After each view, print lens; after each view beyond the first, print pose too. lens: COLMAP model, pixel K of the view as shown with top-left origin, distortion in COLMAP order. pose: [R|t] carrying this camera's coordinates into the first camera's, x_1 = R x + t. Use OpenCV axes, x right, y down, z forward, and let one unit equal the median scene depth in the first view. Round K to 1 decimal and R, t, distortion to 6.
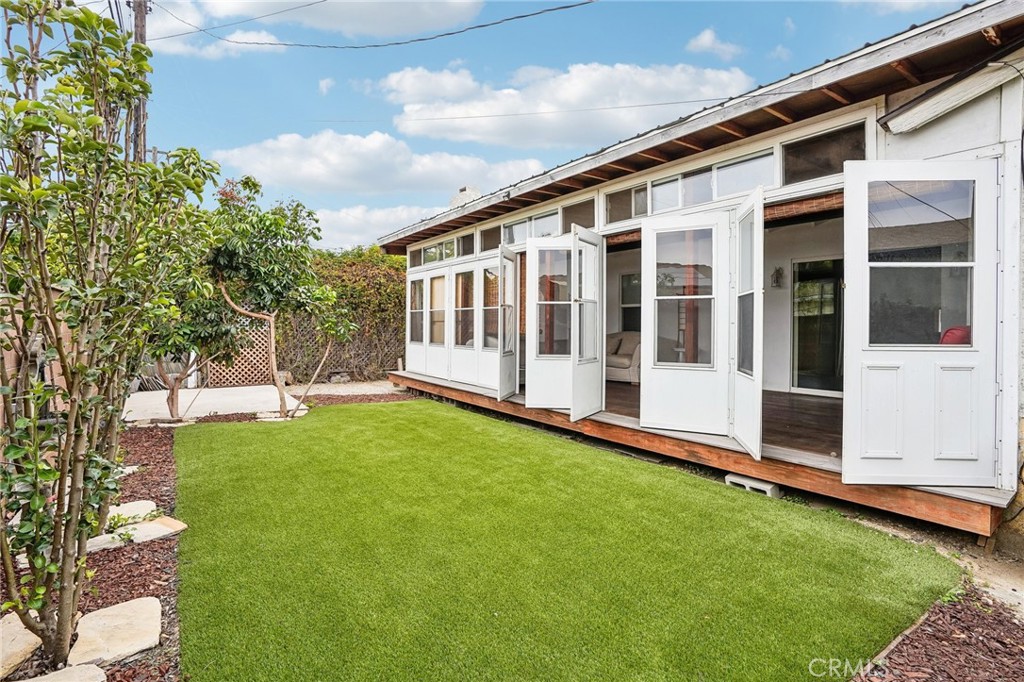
lens RADIAL K [[476.6, 0, 509.7], [0, 476.6, 333.7], [0, 0, 1]] dist [-0.057158, 0.017564]
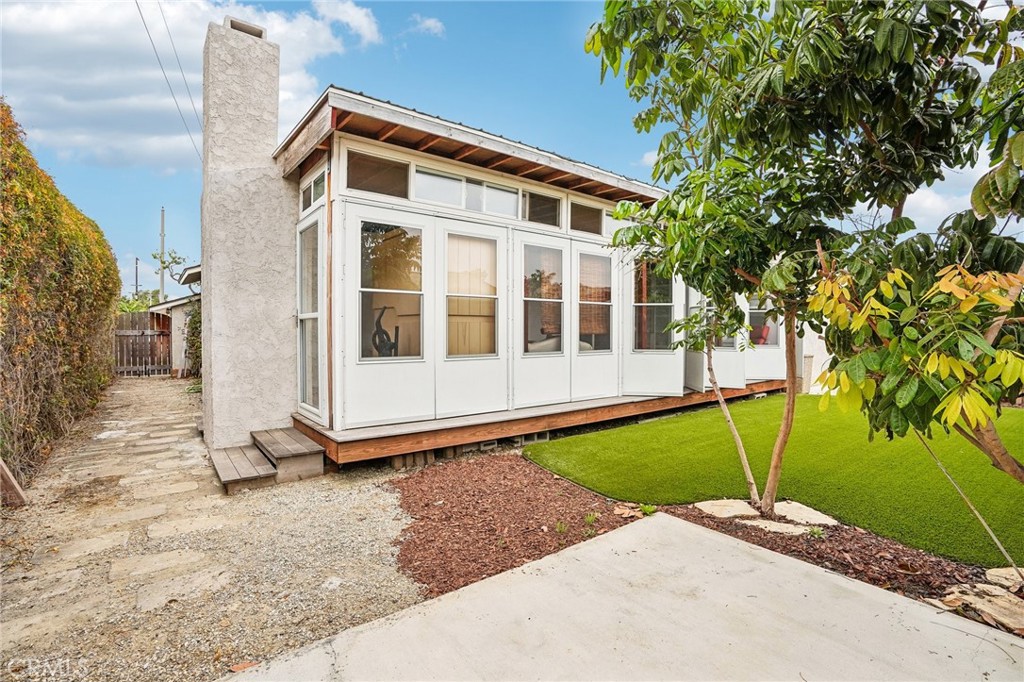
lens RADIAL K [[476.6, 0, 509.7], [0, 476.6, 333.7], [0, 0, 1]] dist [-0.057158, 0.017564]
pose [[-0.033119, -0.024745, 0.999145, -0.798150], [0.009227, 0.999643, 0.025063, -0.020211], [-0.999409, 0.010050, -0.032878, 1.071822]]
